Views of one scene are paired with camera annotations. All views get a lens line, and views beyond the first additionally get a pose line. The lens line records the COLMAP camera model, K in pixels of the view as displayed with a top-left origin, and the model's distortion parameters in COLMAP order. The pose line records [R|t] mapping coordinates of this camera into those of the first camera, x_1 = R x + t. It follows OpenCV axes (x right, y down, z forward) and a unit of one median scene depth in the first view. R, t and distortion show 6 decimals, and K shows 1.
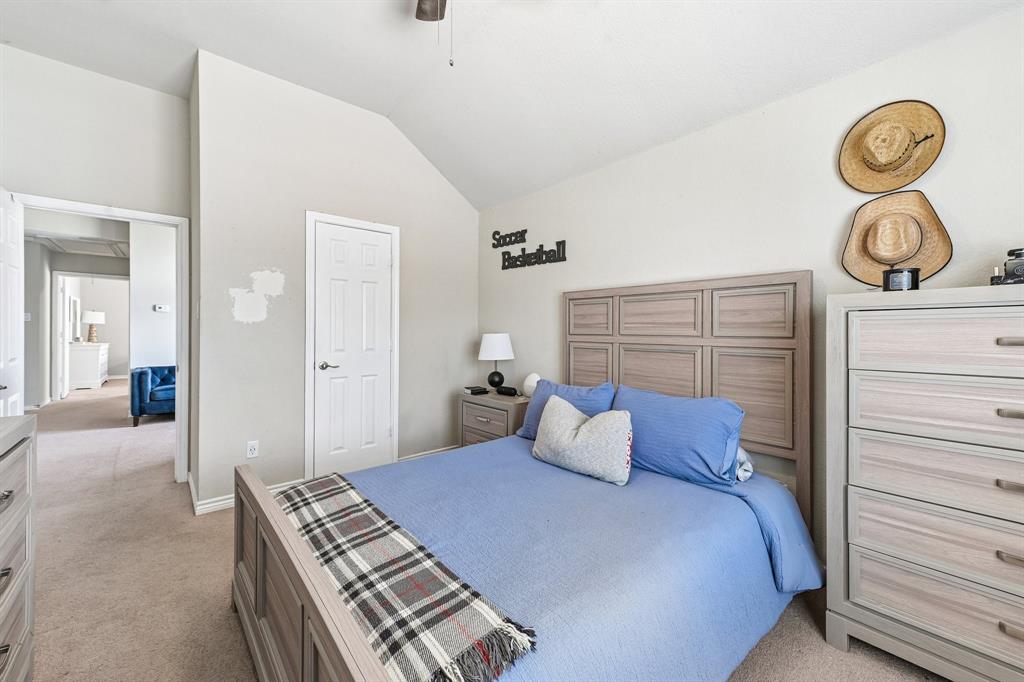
lens RADIAL K [[406.7, 0, 511.9], [0, 406.7, 333.6], [0, 0, 1]] dist [0.007765, 0.000250]
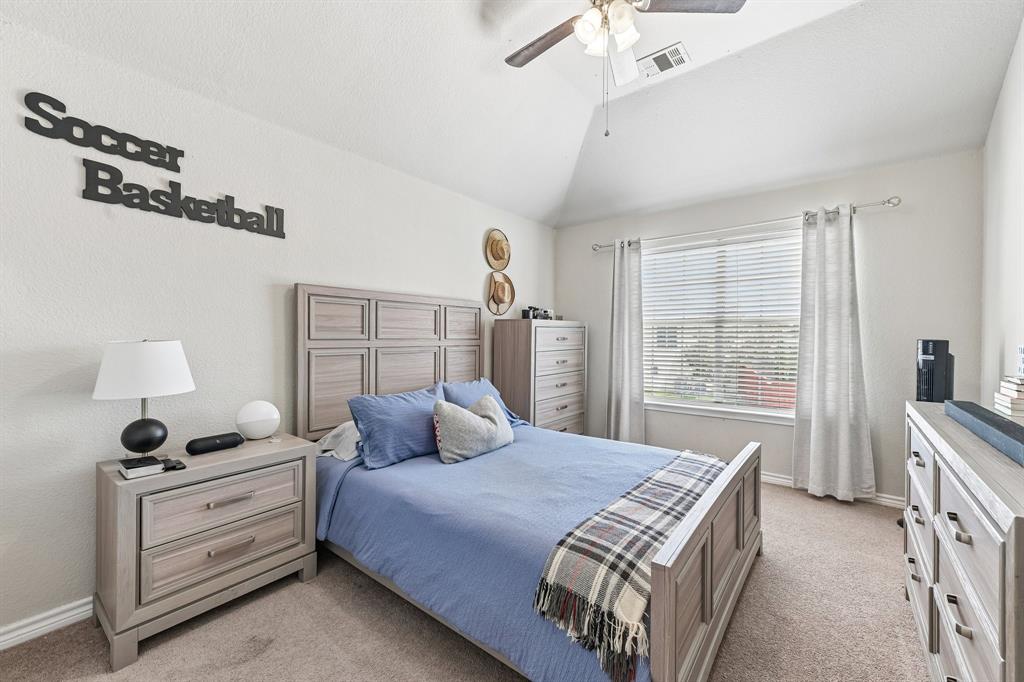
lens RADIAL K [[403.4, 0, 514.3], [0, 403.4, 361.2], [0, 0, 1]] dist [-0.002004, -0.000197]
pose [[-0.202536, -0.068414, 0.976882, -0.634439], [0.003029, 0.997508, 0.070486, -0.009339], [-0.979270, 0.017235, -0.201824, 0.706272]]
